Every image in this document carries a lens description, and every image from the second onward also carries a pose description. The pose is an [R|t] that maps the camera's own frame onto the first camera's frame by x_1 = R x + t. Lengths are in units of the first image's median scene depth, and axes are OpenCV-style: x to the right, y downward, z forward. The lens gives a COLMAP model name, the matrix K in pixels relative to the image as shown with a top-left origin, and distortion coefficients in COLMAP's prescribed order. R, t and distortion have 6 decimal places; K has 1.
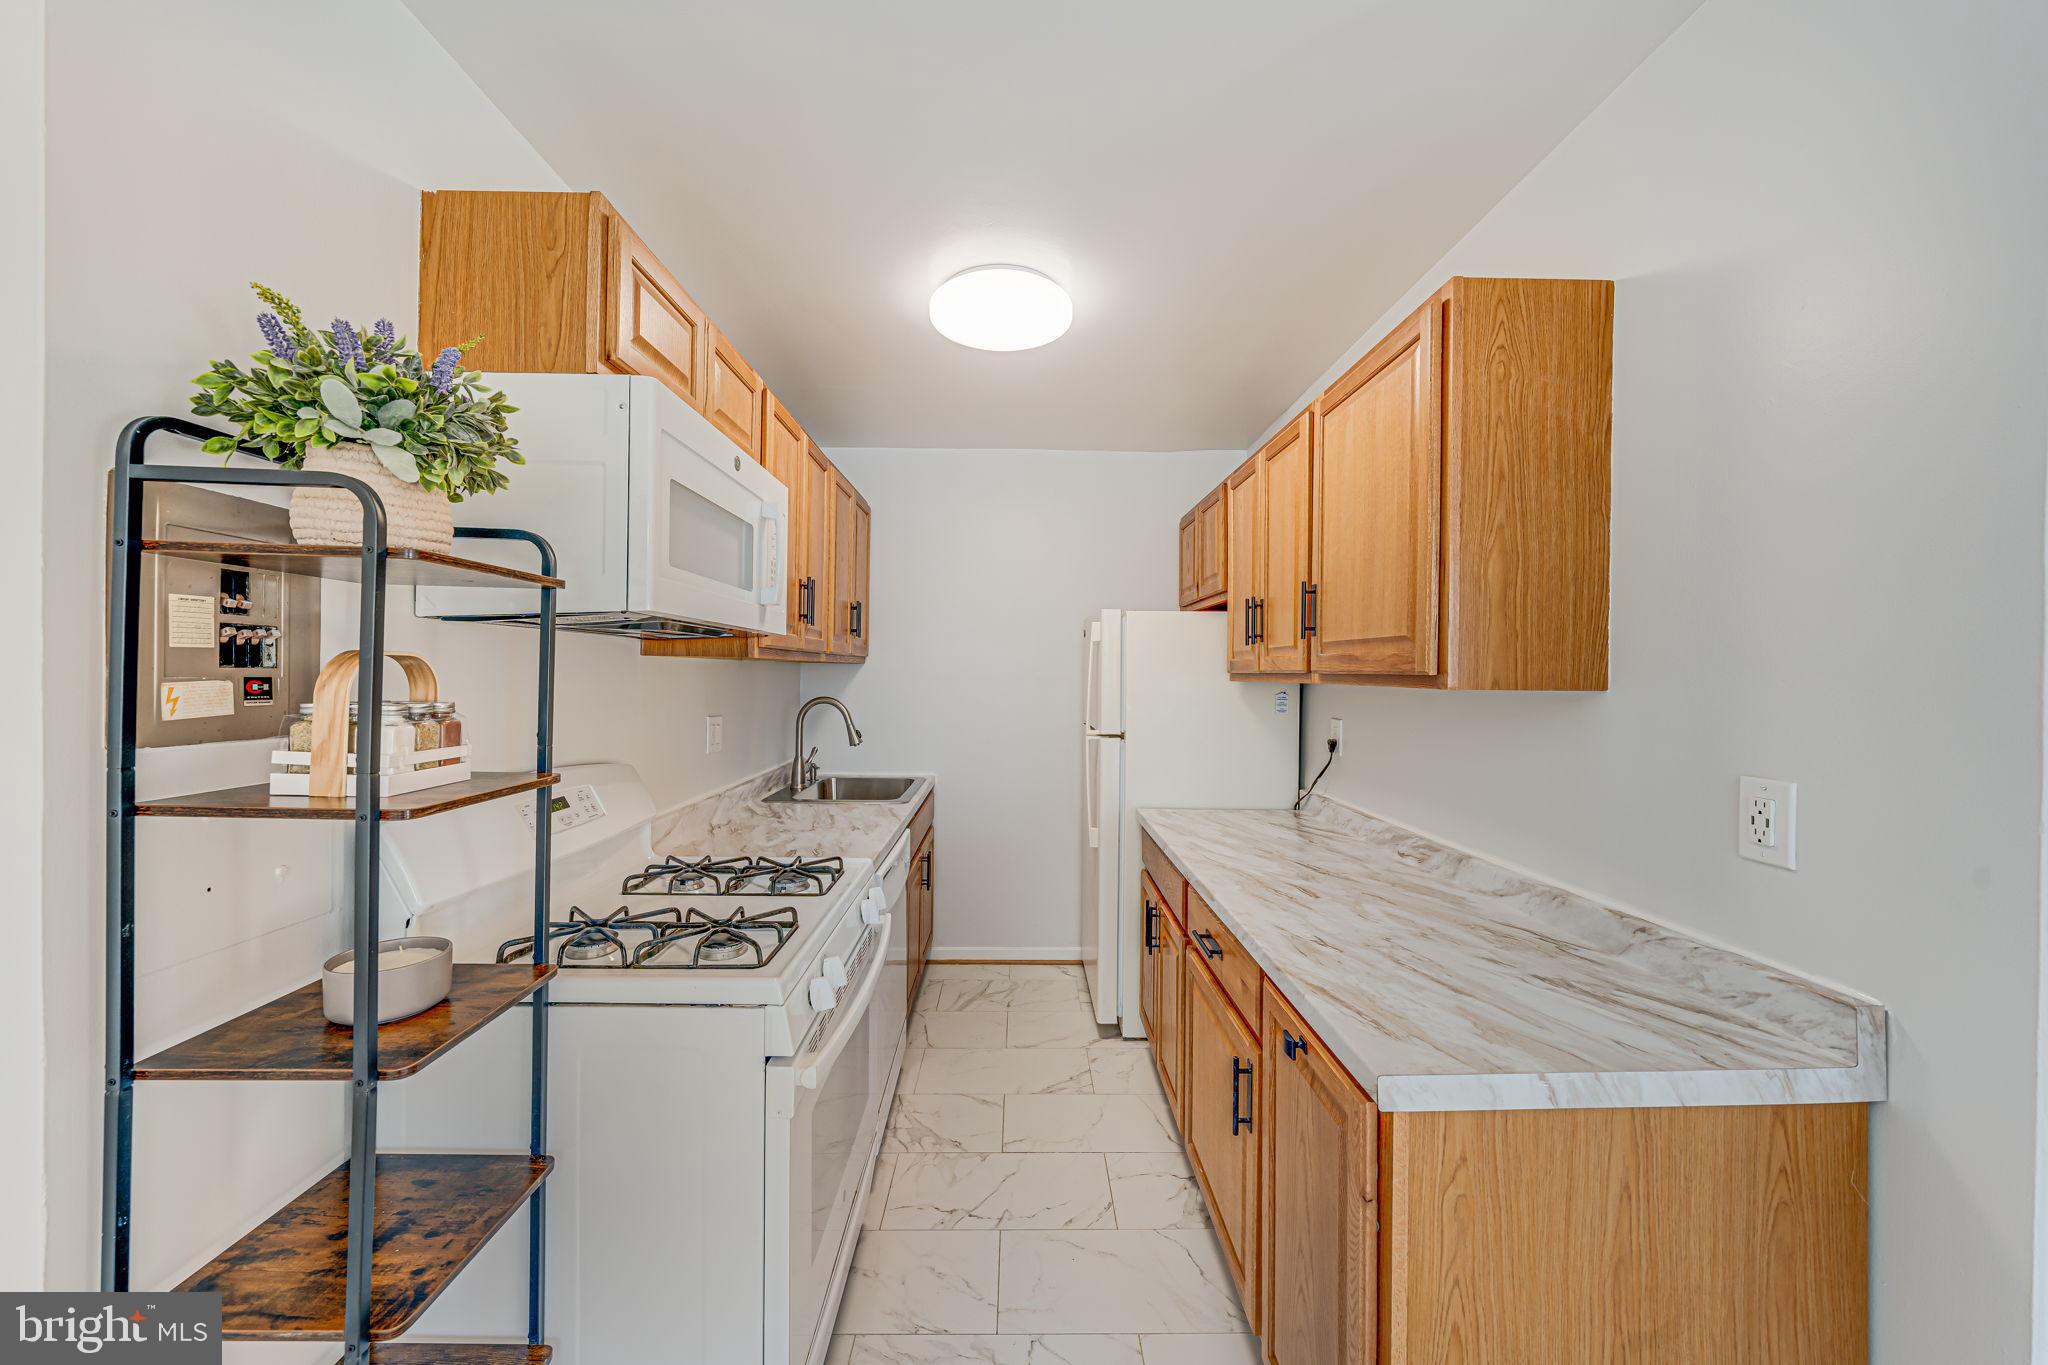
lens RADIAL K [[746.8, 0, 1021.7], [0, 746.8, 678.3], [0, 0, 1]] dist [-0.002695, -0.000167]
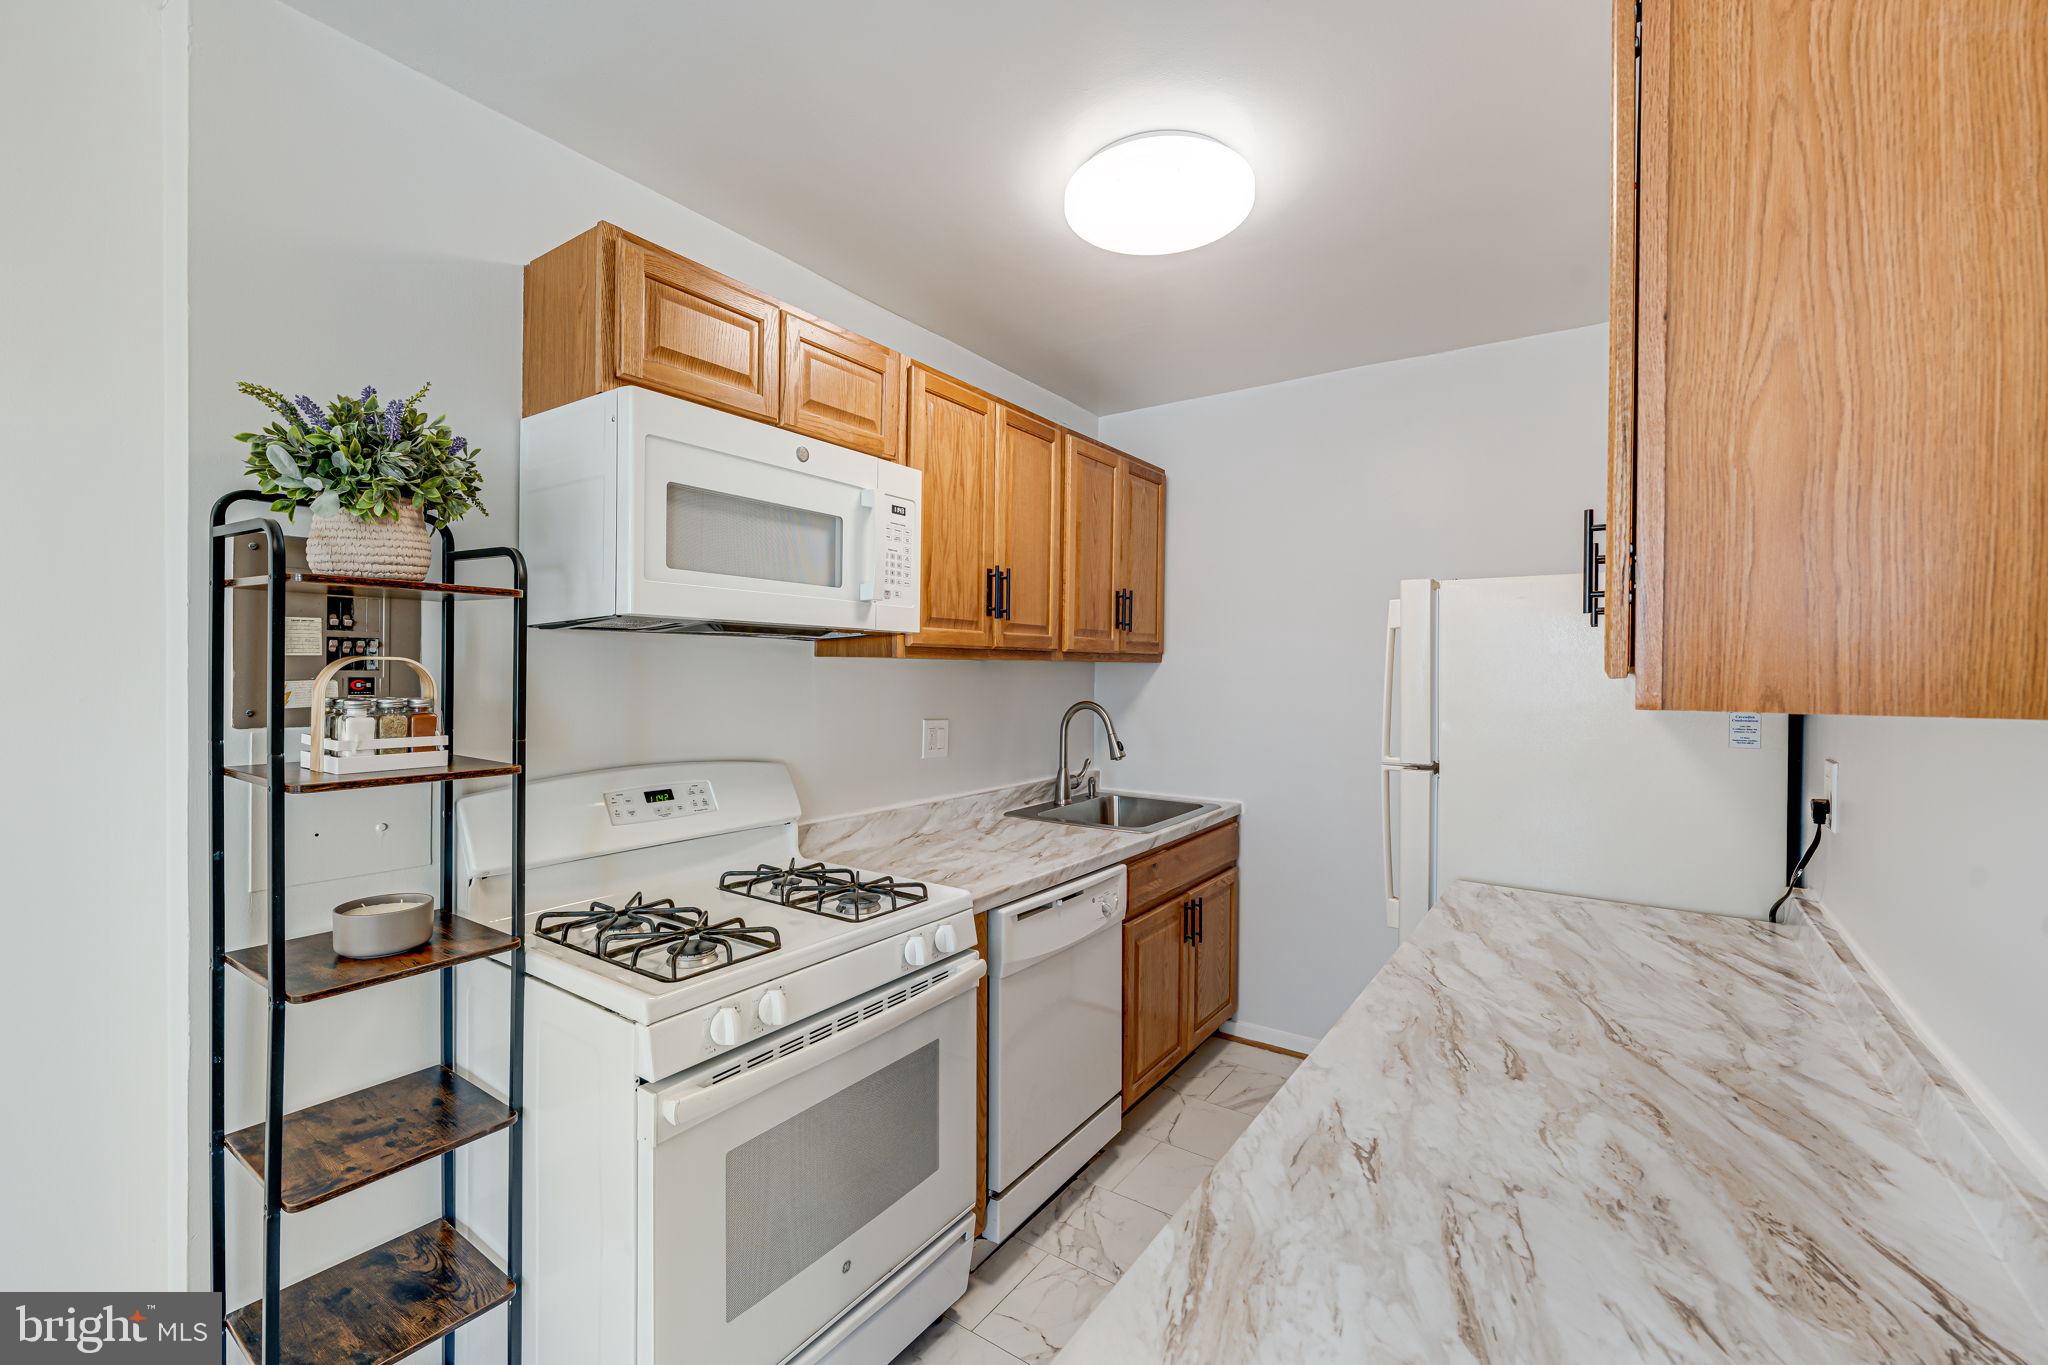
lens RADIAL K [[857.4, 0, 1021.8], [0, 857.4, 678.2], [0, 0, 1]] dist [-0.001139, -0.000544]
pose [[0.812124, 0.002675, -0.583479, 0.570215], [-0.003958, 0.999992, -0.000924, -0.002492], [0.583471, 0.003060, 0.812128, 0.324257]]
